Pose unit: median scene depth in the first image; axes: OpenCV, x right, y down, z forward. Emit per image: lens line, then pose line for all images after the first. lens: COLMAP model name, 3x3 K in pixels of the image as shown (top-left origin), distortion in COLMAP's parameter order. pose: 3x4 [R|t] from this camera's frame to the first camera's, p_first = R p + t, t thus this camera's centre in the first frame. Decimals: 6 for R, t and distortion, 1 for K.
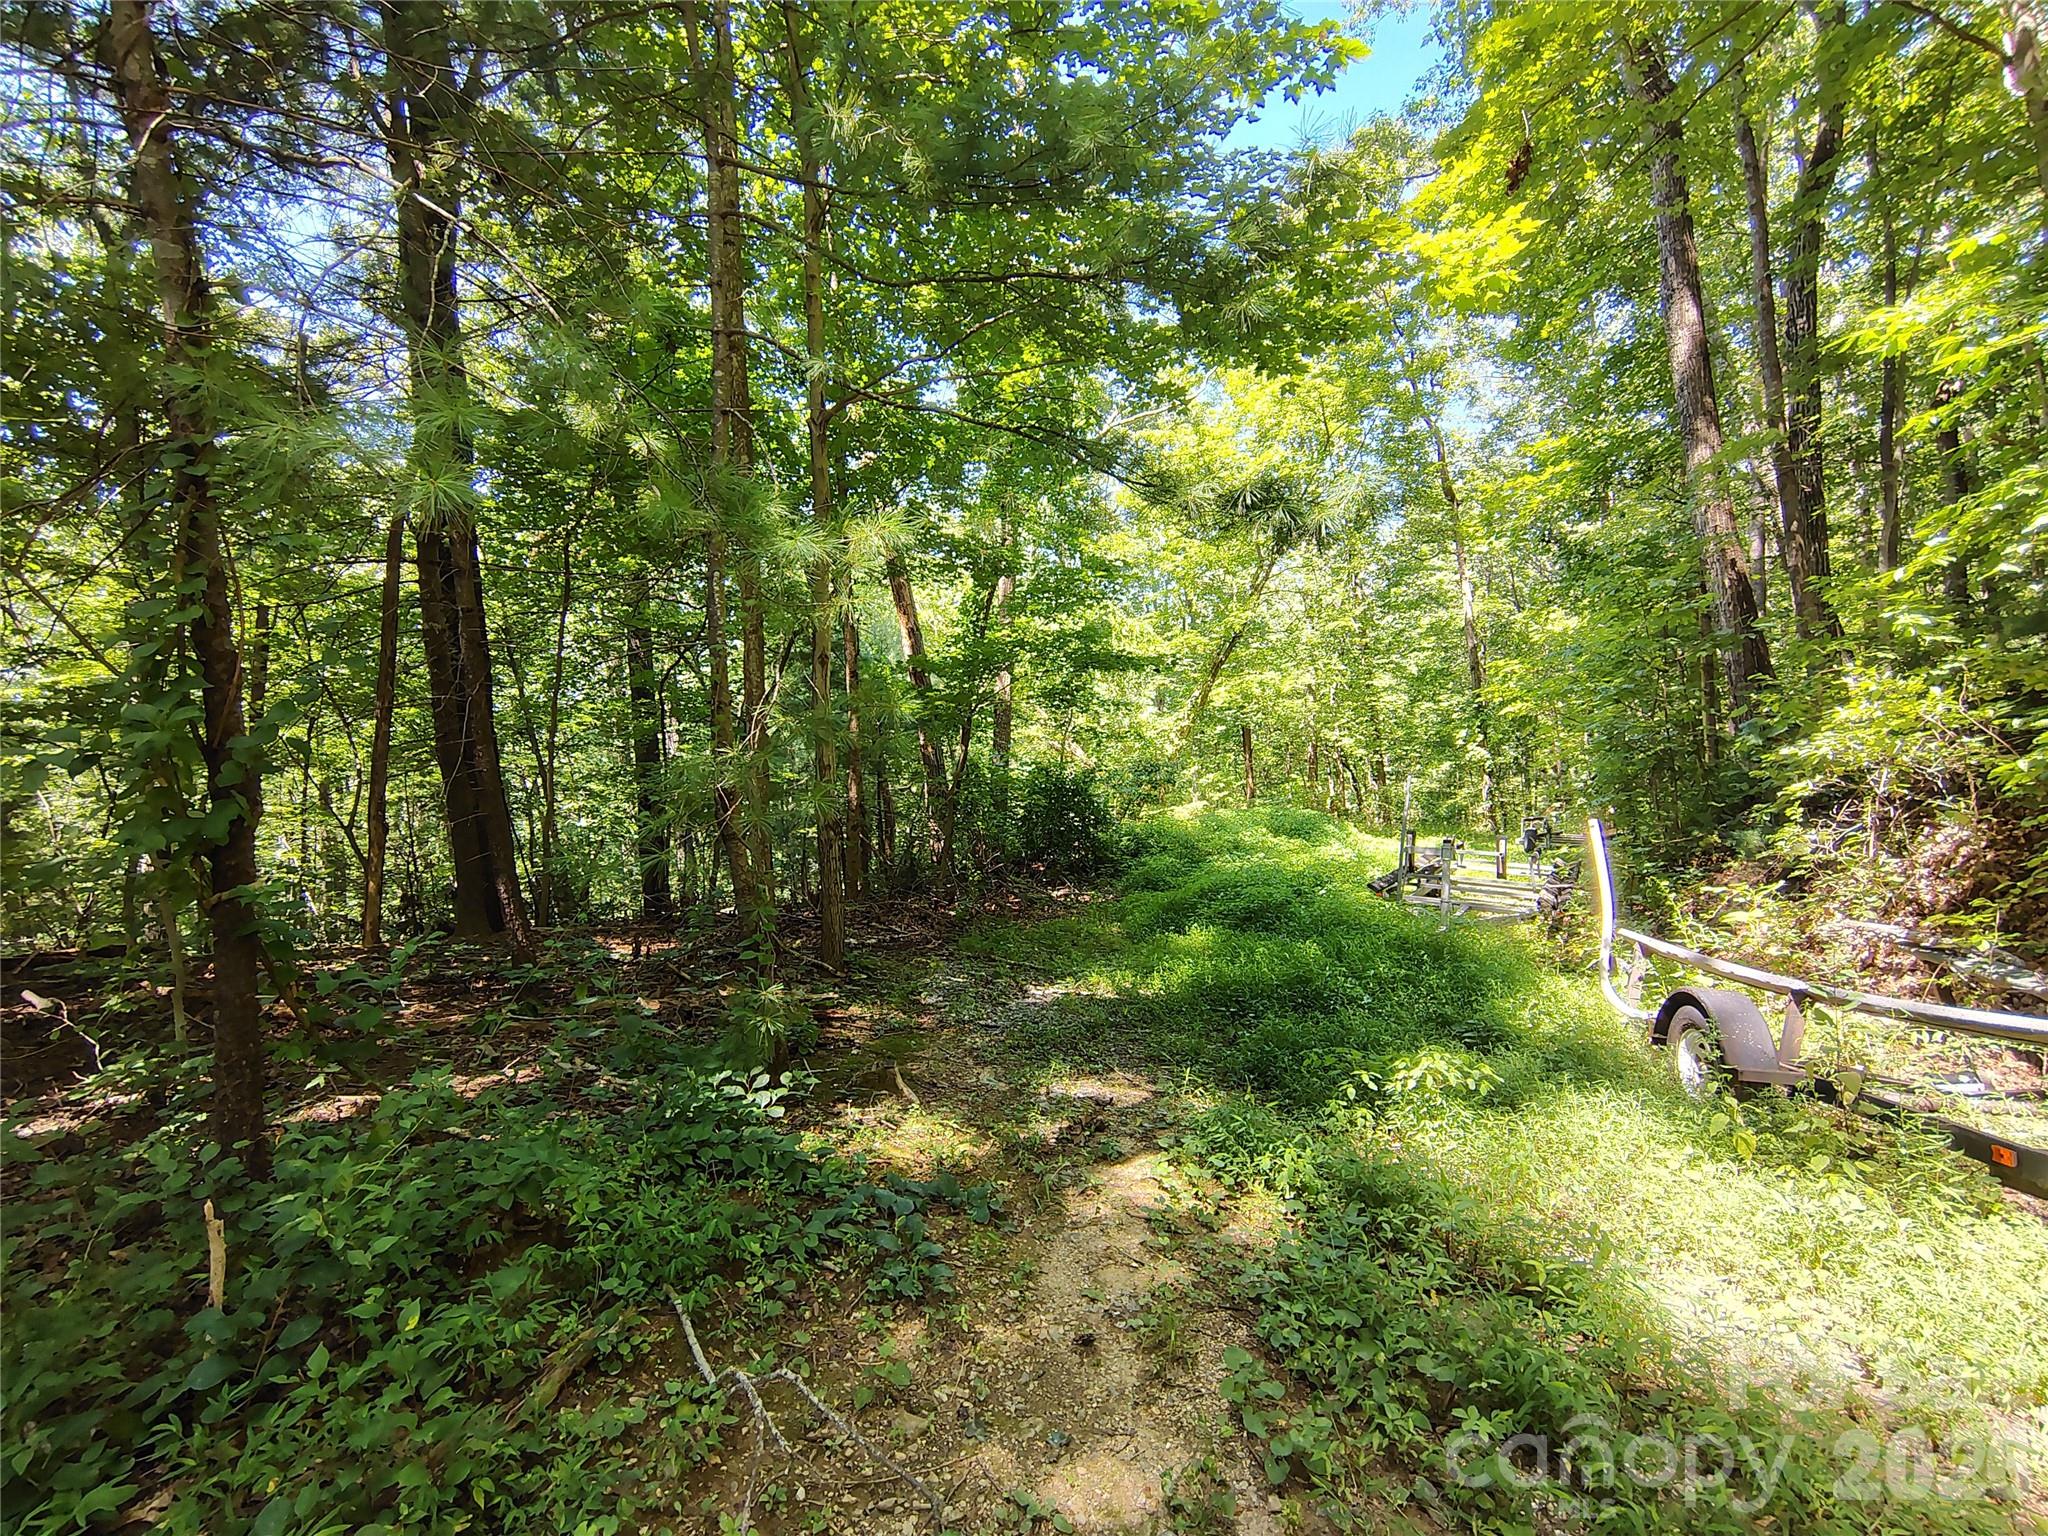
lens RADIAL K [[954.9, 0, 1024.0], [0, 954.9, 768.0], [0, 0, 1]] dist [0.000013, -0.000002]
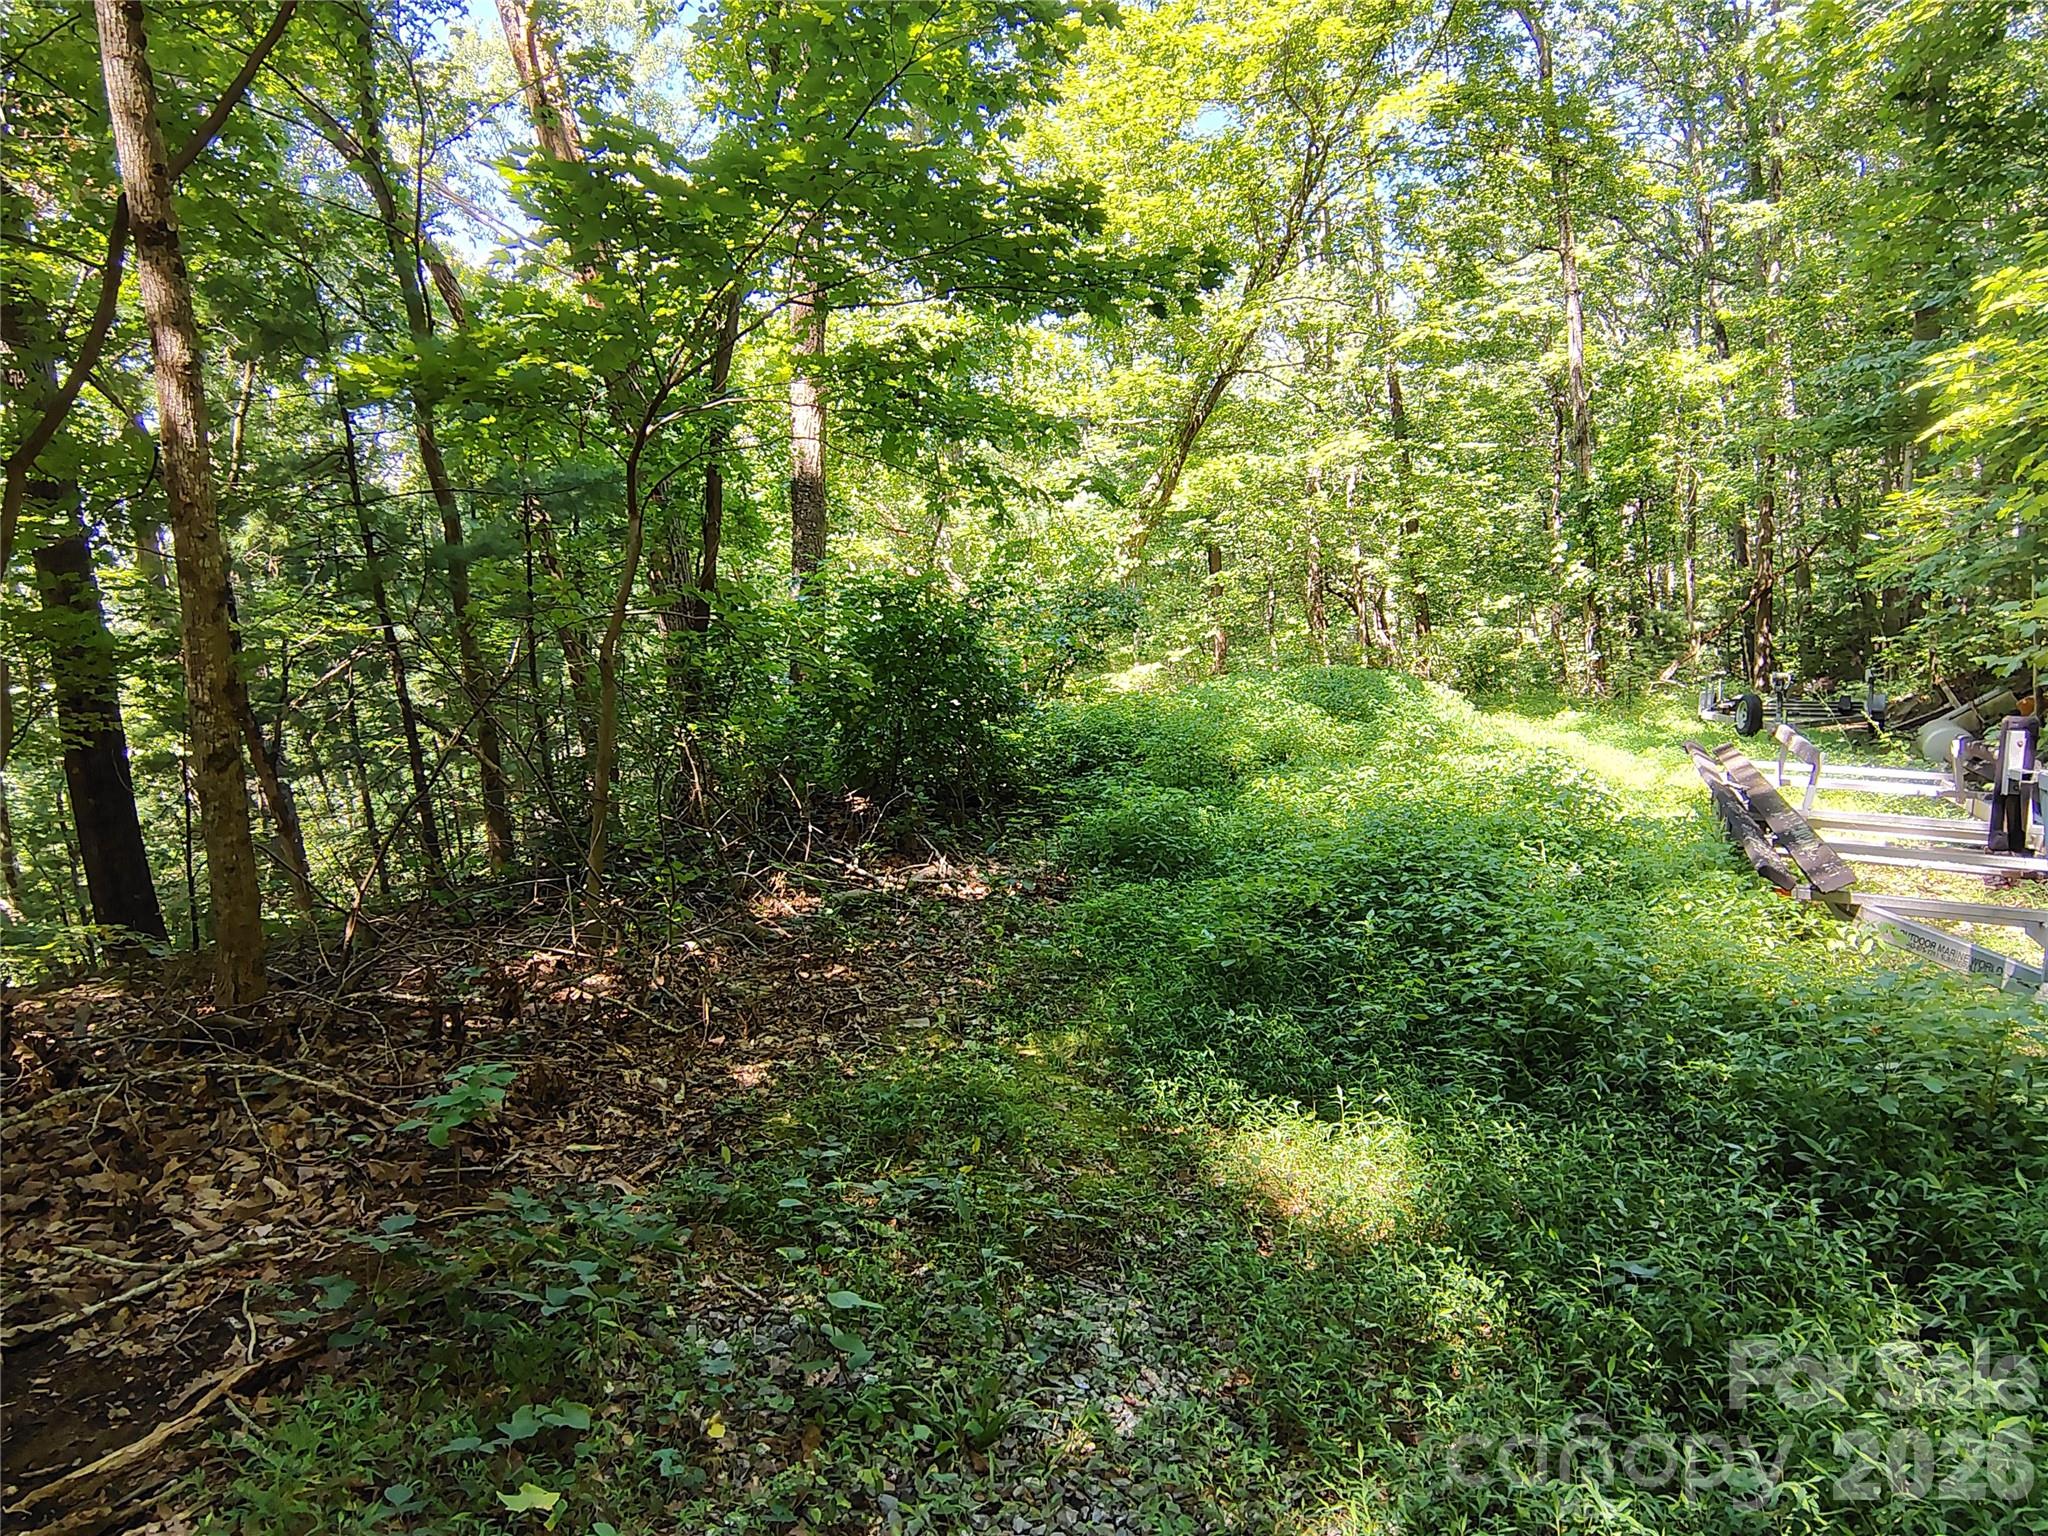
lens RADIAL K [[1264.5, 0, 1023.4], [0, 1264.5, 742.0], [0, 0, 1]] dist [-0.000061, 0.007180]
pose [[0.994526, -0.029477, 0.100246, 0.016515], [0.019950, 0.995302, 0.094738, 0.009287], [-0.102568, -0.092219, 0.990442, 0.239723]]
